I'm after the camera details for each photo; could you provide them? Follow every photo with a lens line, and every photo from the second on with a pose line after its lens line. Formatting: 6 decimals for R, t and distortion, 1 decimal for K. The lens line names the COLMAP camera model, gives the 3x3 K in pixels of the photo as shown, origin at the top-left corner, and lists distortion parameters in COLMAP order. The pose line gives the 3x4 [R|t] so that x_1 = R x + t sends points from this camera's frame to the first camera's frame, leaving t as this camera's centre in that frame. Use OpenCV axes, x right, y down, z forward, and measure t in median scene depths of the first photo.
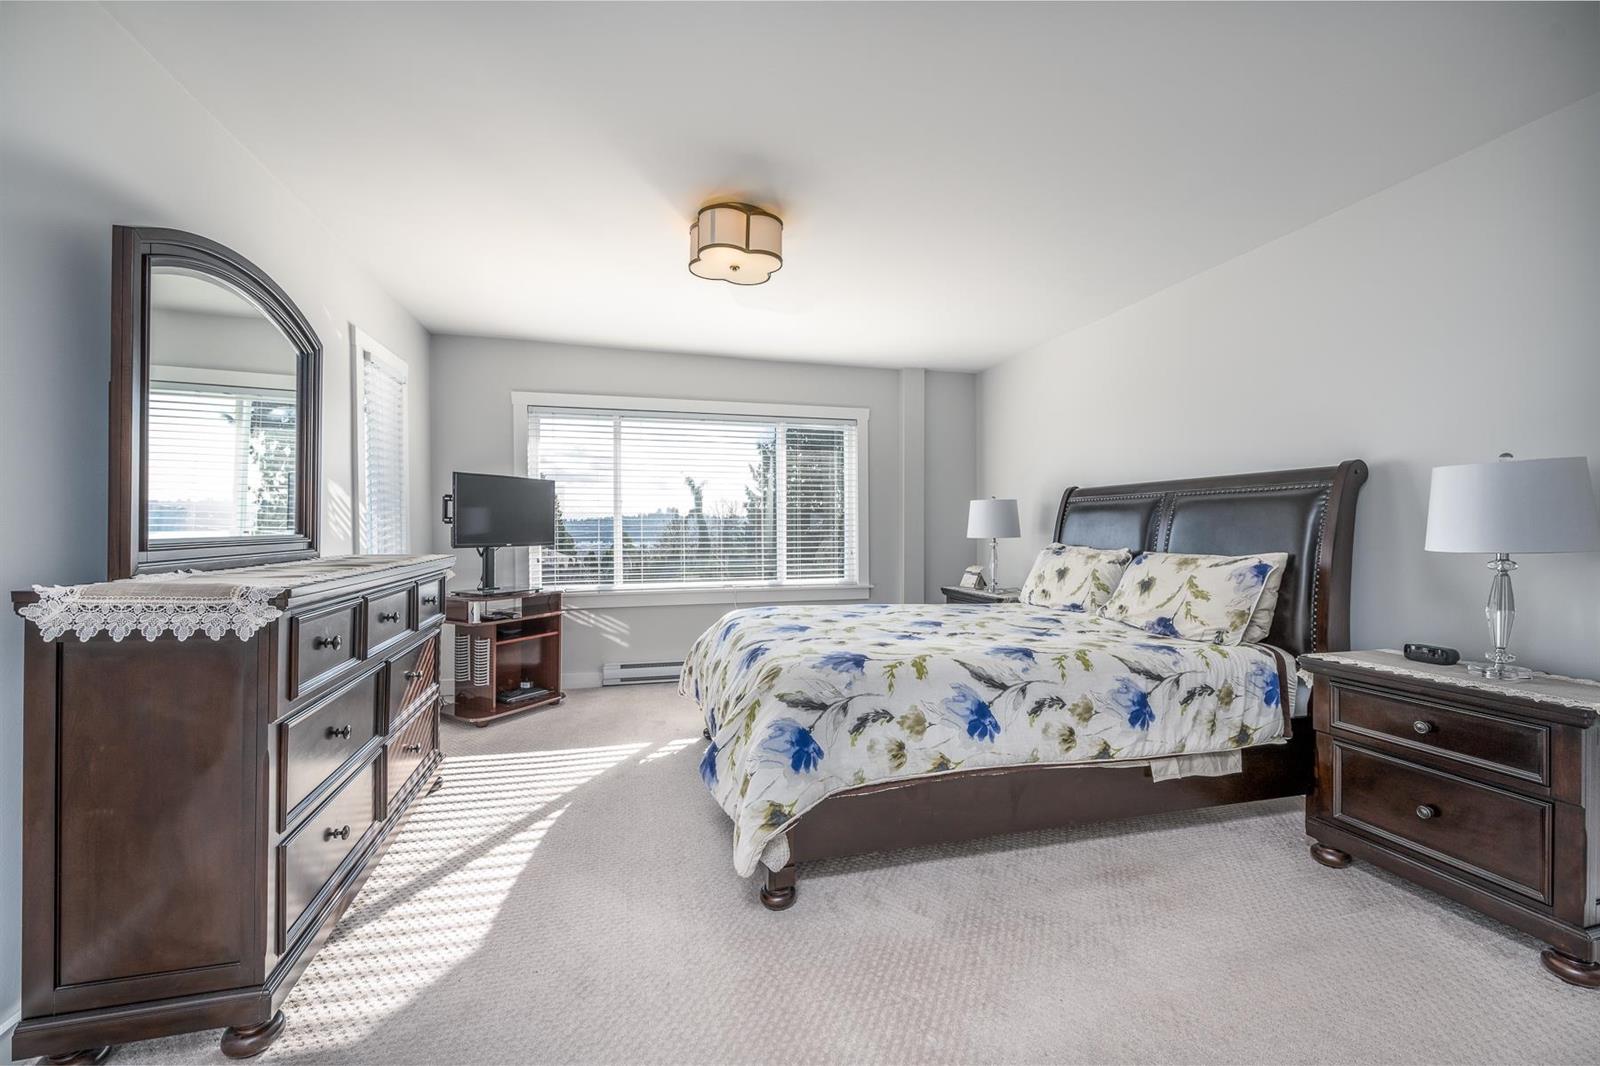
lens RADIAL K [[643.9, 0, 793.3], [0, 643.9, 527.5], [0, 0, 1]] dist [-0.009401, -0.000102]
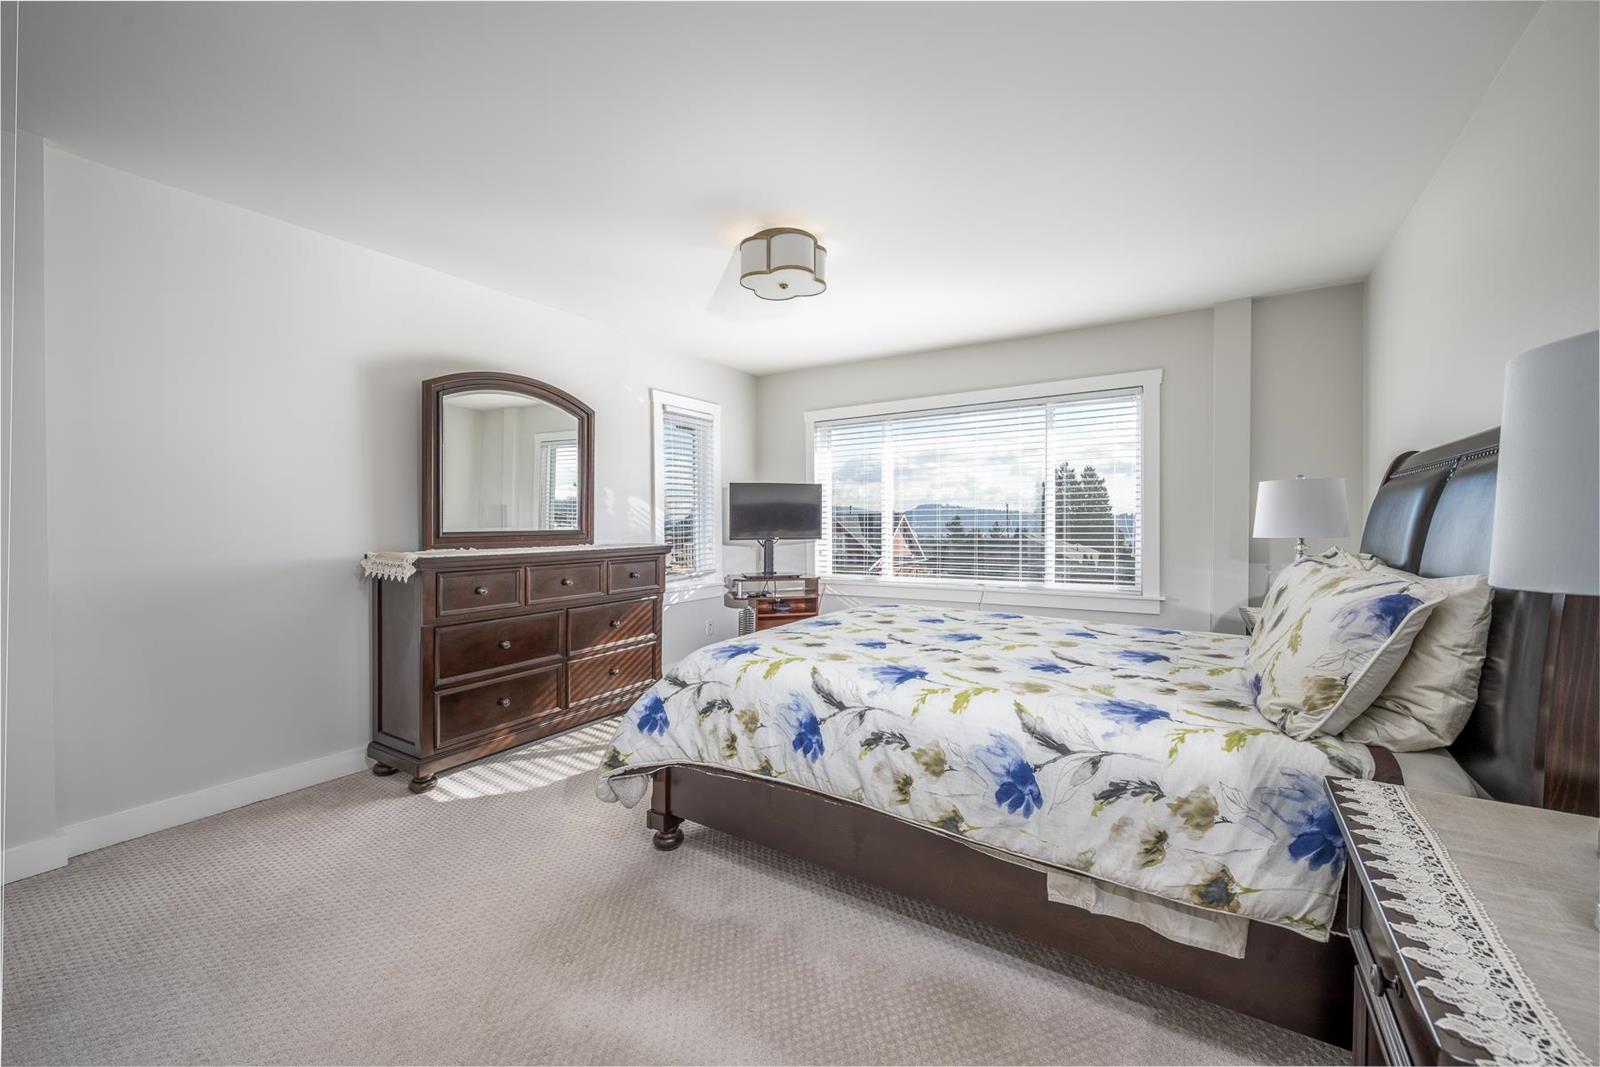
lens RADIAL K [[643.9, 0, 795.2], [0, 643.9, 530.5], [0, 0, 1]] dist [-0.009401, -0.000102]
pose [[0.659631, 0.003883, -0.751580, 0.876149], [0.004708, 0.999946, 0.009298, -0.000230], [0.751575, -0.009672, 0.659577, 0.348582]]
